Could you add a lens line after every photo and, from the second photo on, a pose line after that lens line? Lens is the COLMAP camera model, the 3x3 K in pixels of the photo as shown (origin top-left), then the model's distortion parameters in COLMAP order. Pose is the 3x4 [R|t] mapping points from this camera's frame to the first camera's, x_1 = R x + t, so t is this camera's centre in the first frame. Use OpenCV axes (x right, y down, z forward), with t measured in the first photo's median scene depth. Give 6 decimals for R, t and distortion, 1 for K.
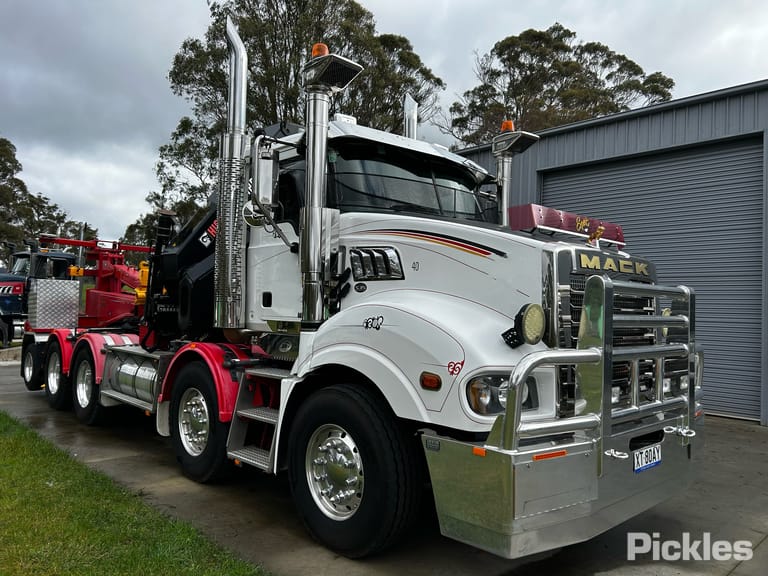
lens RADIAL K [[572.2, 0, 382.9], [0, 572.2, 292.8], [0, 0, 1]] dist [0.054376, -0.059432]
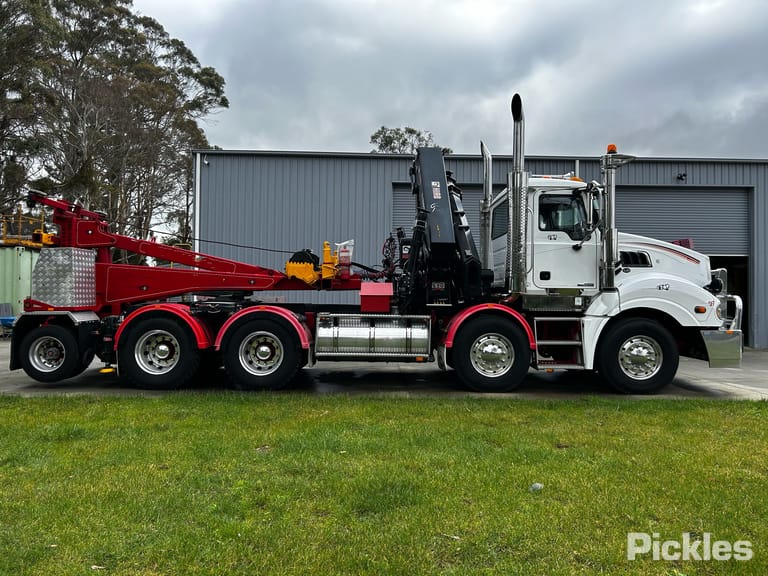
lens RADIAL K [[578.5, 0, 384.0], [0, 578.5, 288.0], [0, 0, 1]] dist [0.065528, -0.068639]
pose [[0.674587, -0.007255, 0.738160, -1.704144], [-0.015508, 0.999592, 0.023996, 0.013427], [-0.738033, -0.027635, 0.674199, 0.193147]]
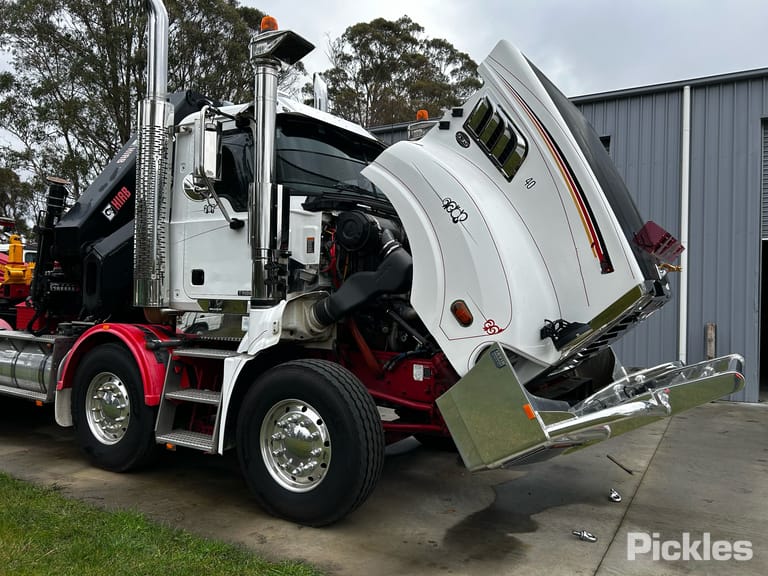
lens RADIAL K [[572.2, 0, 382.9], [0, 572.2, 292.8], [0, 0, 1]] dist [0.054376, -0.059432]
pose [[0.965460, -0.001697, 0.260545, -0.147390], [-0.006013, 0.999567, 0.028793, 0.007839], [-0.260481, -0.029365, 0.965032, -0.011934]]
